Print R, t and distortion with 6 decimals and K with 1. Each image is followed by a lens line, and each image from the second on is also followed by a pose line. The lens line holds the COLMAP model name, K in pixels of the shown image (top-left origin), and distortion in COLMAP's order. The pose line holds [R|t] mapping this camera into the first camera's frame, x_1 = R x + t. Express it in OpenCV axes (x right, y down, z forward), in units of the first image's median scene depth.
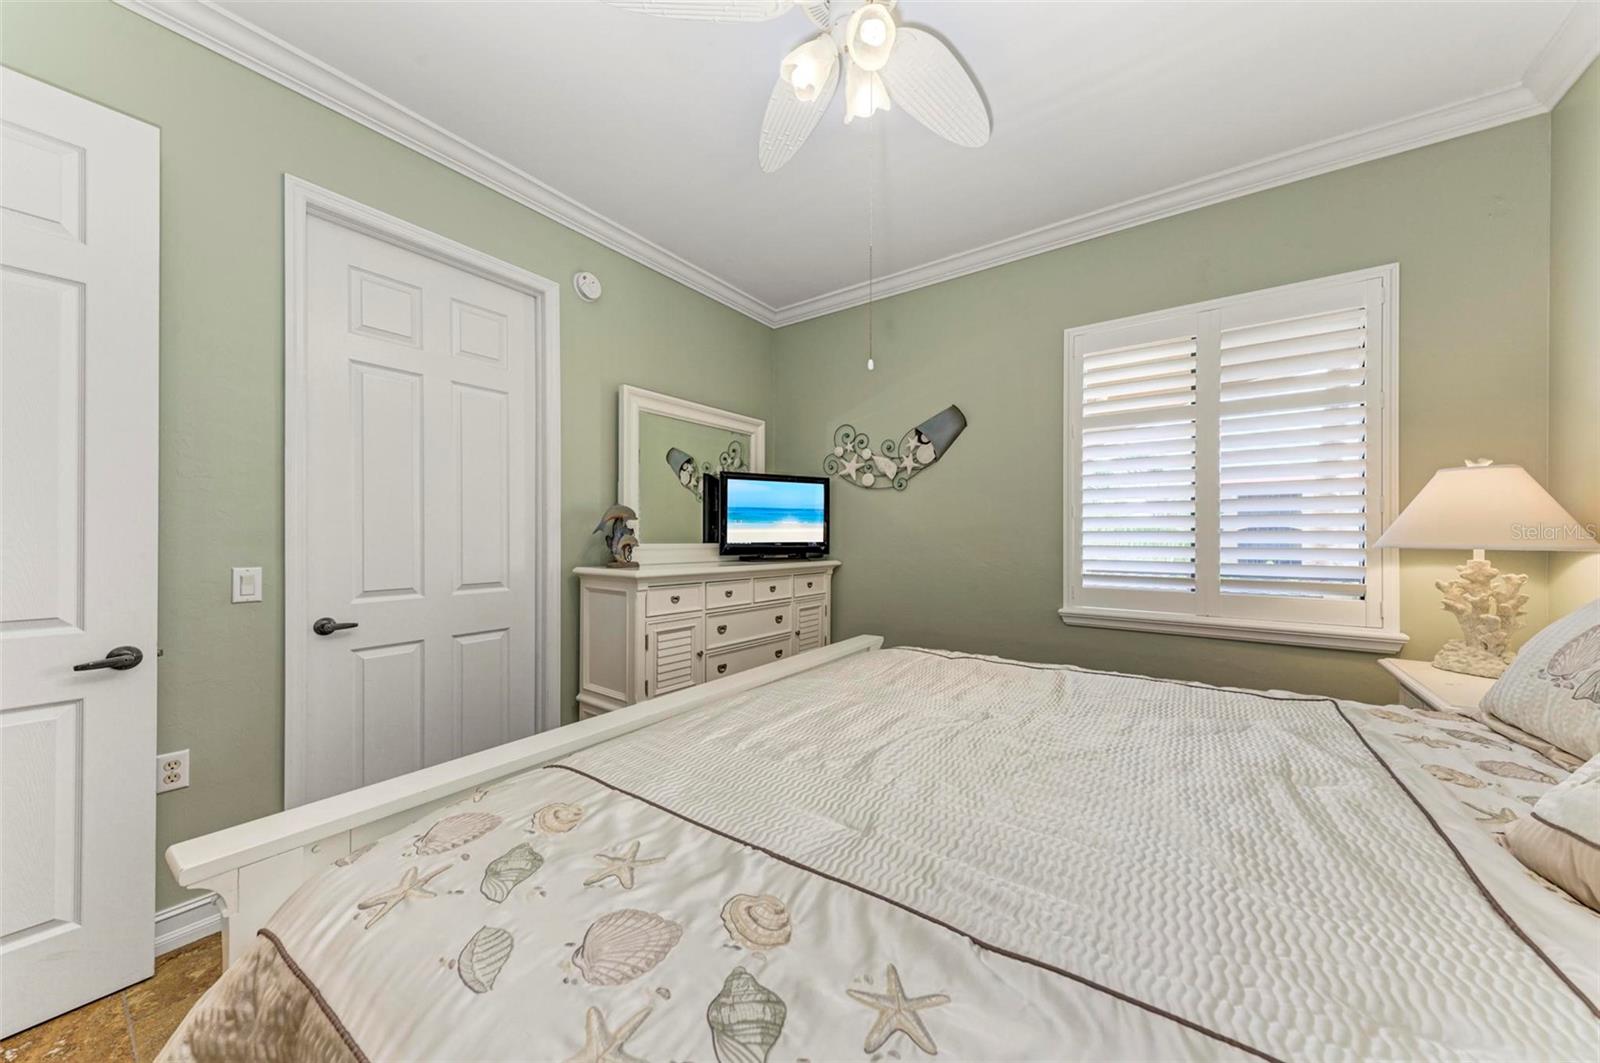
lens RADIAL K [[547.9, 0, 801.1], [0, 547.9, 533.1], [0, 0, 1]] dist [0.002265, -0.000010]
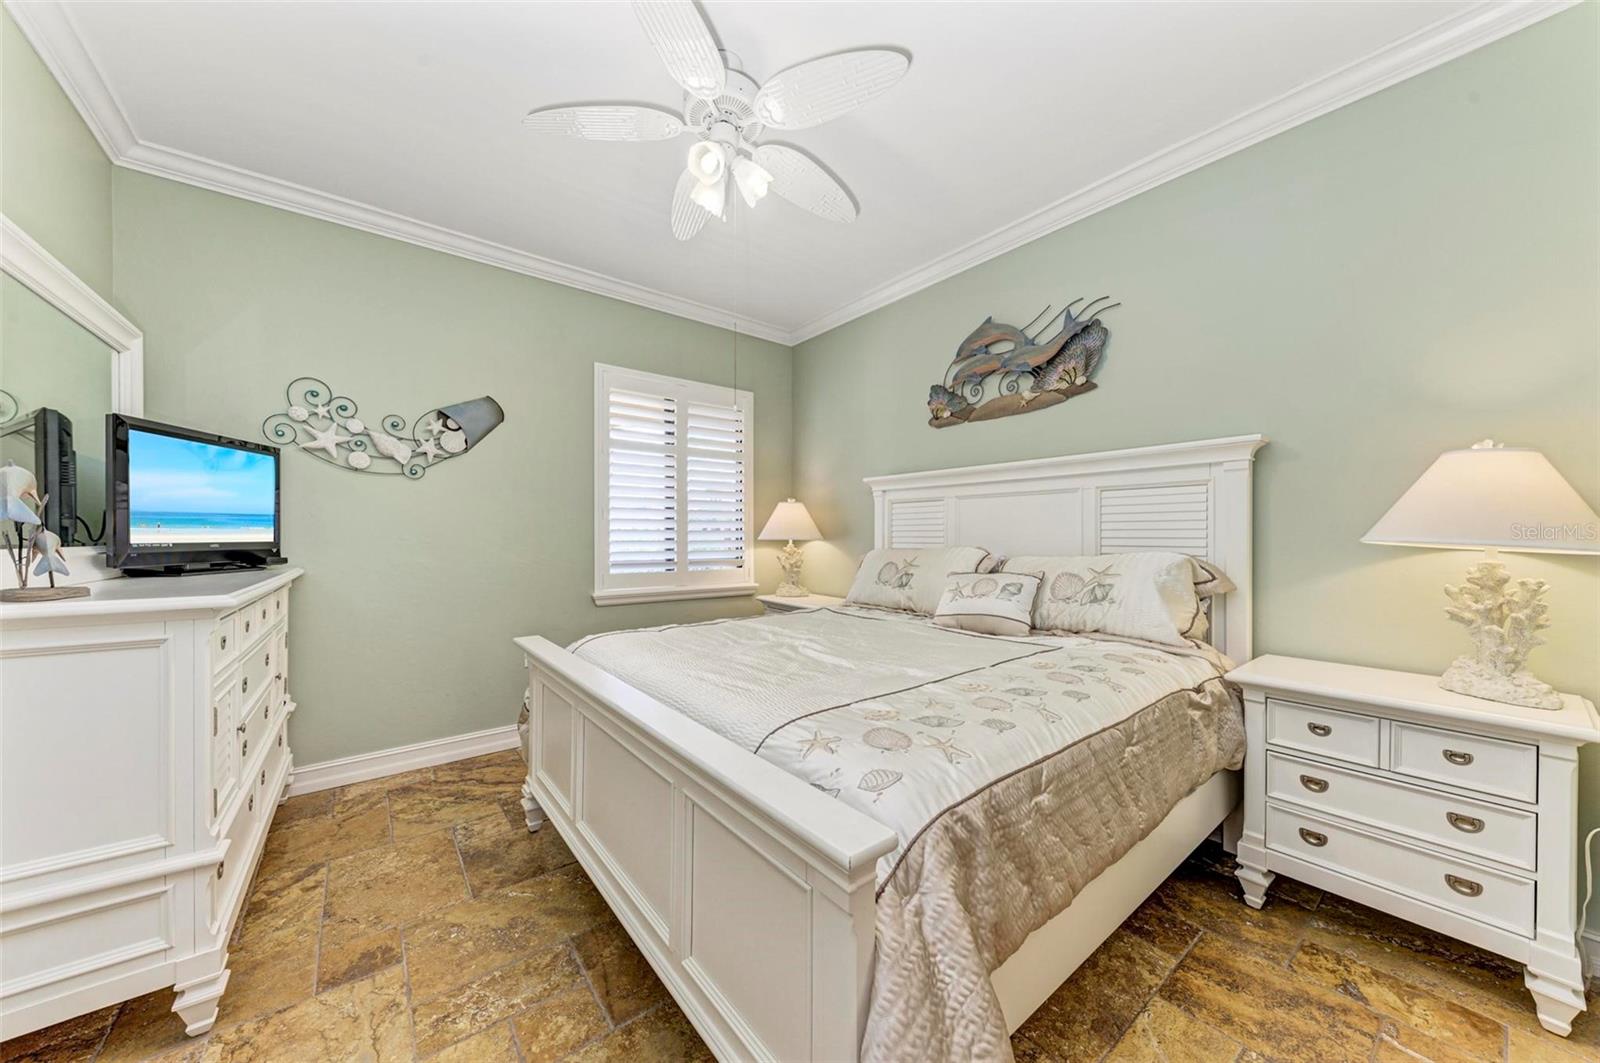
lens RADIAL K [[573.6, 0, 800.5], [0, 573.6, 534.9], [0, 0, 1]] dist [0.013845, -0.002658]
pose [[0.257311, -0.006828, 0.966304, -0.538007], [-0.012256, 0.999872, 0.010329, -0.008556], [-0.966251, -0.014501, 0.257194, 0.202101]]
